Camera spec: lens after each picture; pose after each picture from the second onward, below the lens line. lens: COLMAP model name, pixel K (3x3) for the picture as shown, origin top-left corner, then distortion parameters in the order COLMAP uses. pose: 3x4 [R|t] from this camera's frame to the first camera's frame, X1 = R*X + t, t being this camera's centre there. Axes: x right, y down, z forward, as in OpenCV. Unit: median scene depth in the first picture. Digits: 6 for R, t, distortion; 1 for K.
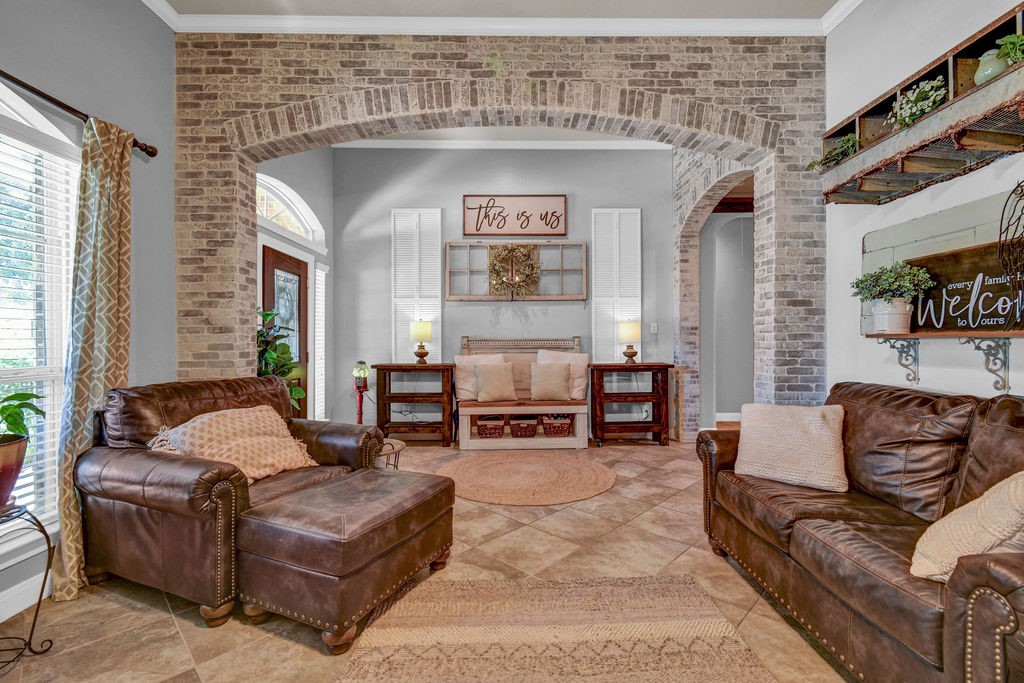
lens RADIAL K [[454.2, 0, 513.4], [0, 454.2, 339.0], [0, 0, 1]] dist [0.009463, -0.003279]
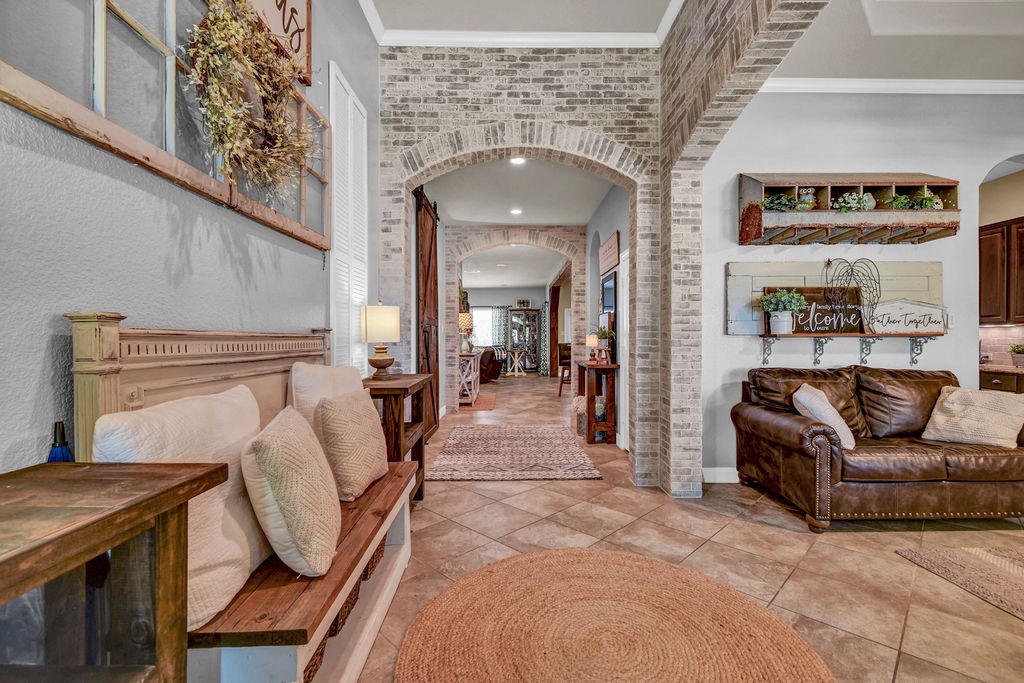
lens RADIAL K [[454.2, 0, 510.7], [0, 454.2, 340.3], [0, 0, 1]] dist [0.009463, -0.003279]
pose [[0.002552, -0.002375, 0.999994, -0.755767], [-0.003008, 0.999993, 0.002383, 0.009332], [-0.999992, -0.003014, 0.002545, 2.020099]]
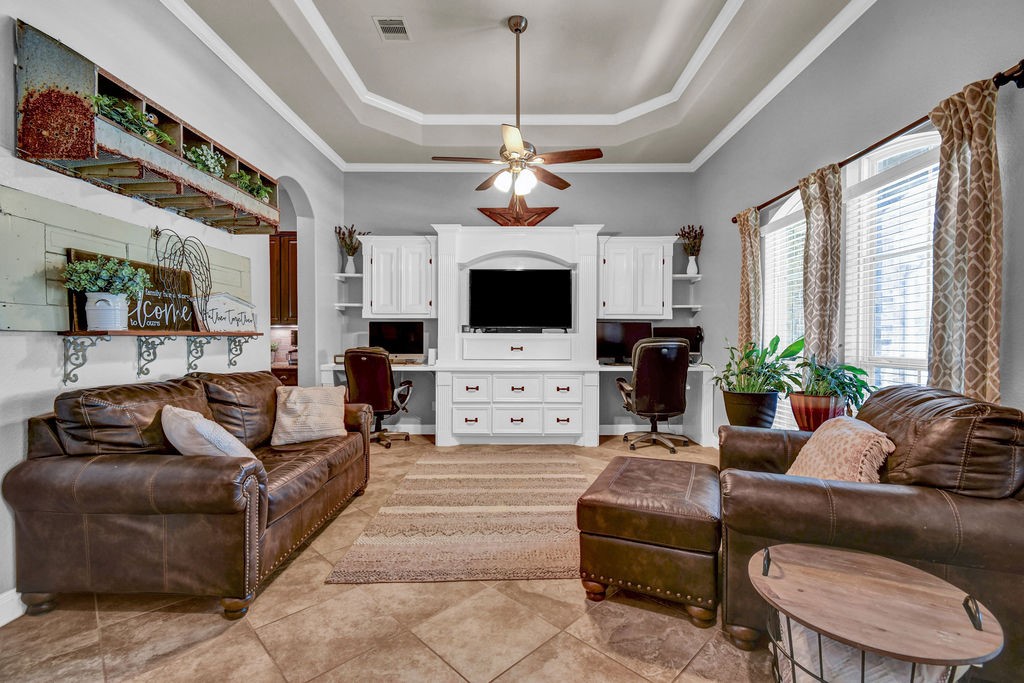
lens RADIAL K [[454.2, 0, 515.3], [0, 454.2, 340.7], [0, 0, 1]] dist [0.009463, -0.003279]
pose [[-0.999913, 0.002637, 0.012887, -0.027175], [0.002682, 0.999990, 0.003496, 0.008900], [-0.012878, 0.003531, -0.999911, 2.044086]]
